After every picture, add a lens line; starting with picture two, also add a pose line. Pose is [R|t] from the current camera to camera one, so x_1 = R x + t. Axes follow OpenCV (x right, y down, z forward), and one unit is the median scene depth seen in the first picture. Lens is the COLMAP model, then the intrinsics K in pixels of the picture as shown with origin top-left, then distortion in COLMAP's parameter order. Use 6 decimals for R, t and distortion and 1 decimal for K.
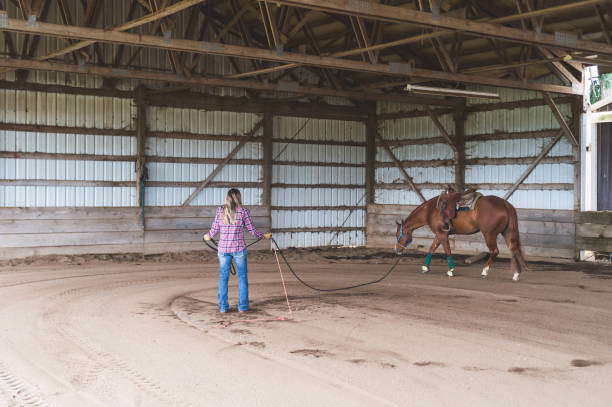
lens RADIAL K [[845.9, 0, 302.0], [0, 845.9, 198.6], [0, 0, 1]] dist [0.006720, 0.000000]
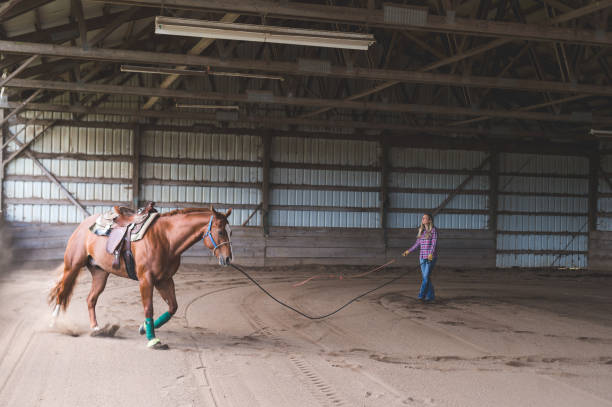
lens RADIAL K [[845.9, 0, 305.6], [0, 845.9, 201.2], [0, 0, 1]] dist [0.006720, 0.000000]
pose [[0.945506, 0.007838, -0.325509, 0.100702], [-0.017455, 0.999493, -0.026635, 0.004603], [0.325135, 0.030865, 0.945164, -0.199853]]
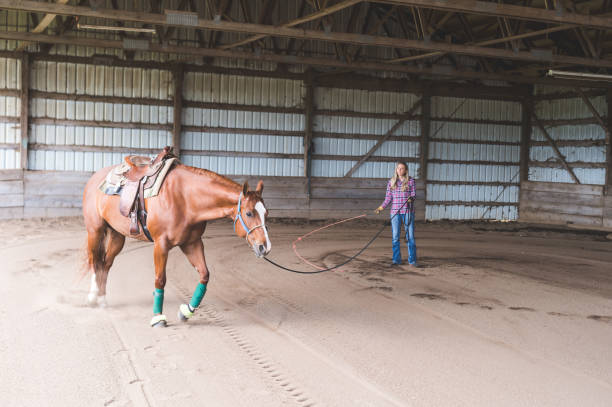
lens RADIAL K [[845.9, 0, 304.6], [0, 845.9, 199.9], [0, 0, 1]] dist [0.006720, 0.000000]
pose [[0.978822, 0.032802, -0.202069, 0.032137], [-0.026561, 0.999085, 0.033525, 0.002387], [0.202984, -0.027448, 0.978797, -0.094304]]
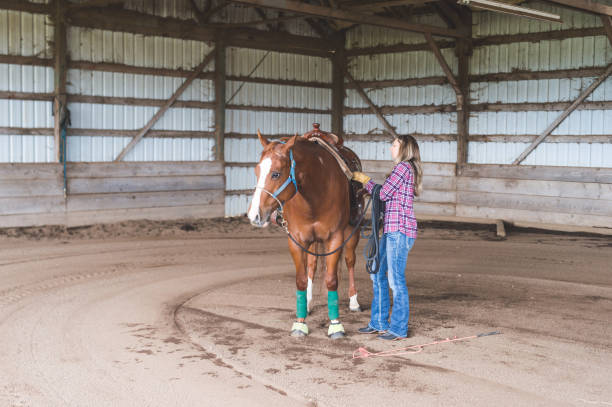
lens RADIAL K [[845.9, 0, 301.8], [0, 845.9, 200.9], [0, 0, 1]] dist [0.006720, 0.000000]
pose [[0.987469, -0.005181, 0.157728, -0.096248], [-0.004029, 0.998308, 0.058016, -0.000758], [-0.157762, -0.057924, 0.985777, 0.227811]]
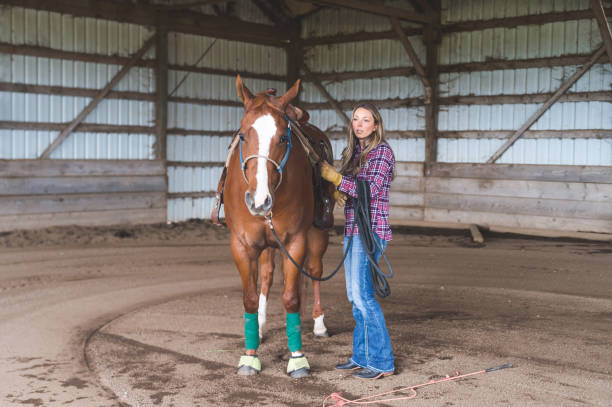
lens RADIAL K [[845.9, 0, 301.3], [0, 845.9, 202.3], [0, 0, 1]] dist [0.006720, 0.000000]
pose [[0.977303, -0.005649, 0.211772, -0.081870], [-0.004684, 0.998824, 0.048261, 0.009628], [-0.211796, -0.048157, 0.976127, 0.311863]]
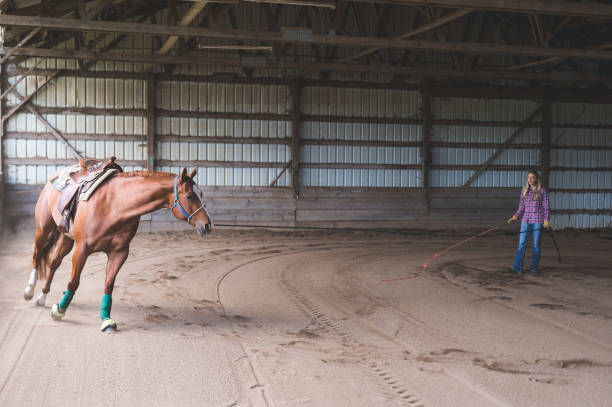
lens RADIAL K [[845.9, 0, 306.6], [0, 845.9, 200.1], [0, 0, 1]] dist [0.006720, 0.000000]
pose [[0.941840, 0.014071, -0.335766, 0.035957], [-0.007022, 0.999729, 0.022200, 0.002603], [0.335987, -0.018551, 0.941684, -0.100495]]
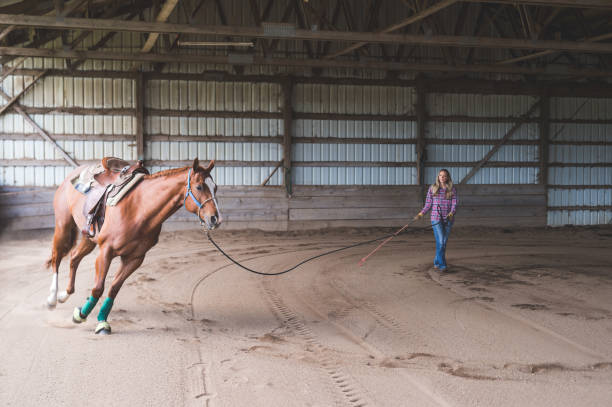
lens RADIAL K [[845.9, 0, 305.9], [0, 845.9, 202.2], [0, 0, 1]] dist [0.006720, 0.000000]
pose [[0.937257, 0.006456, -0.348579, 0.051101], [0.002674, 0.999666, 0.025705, 0.003058], [0.348628, -0.025024, 0.936927, -0.078528]]
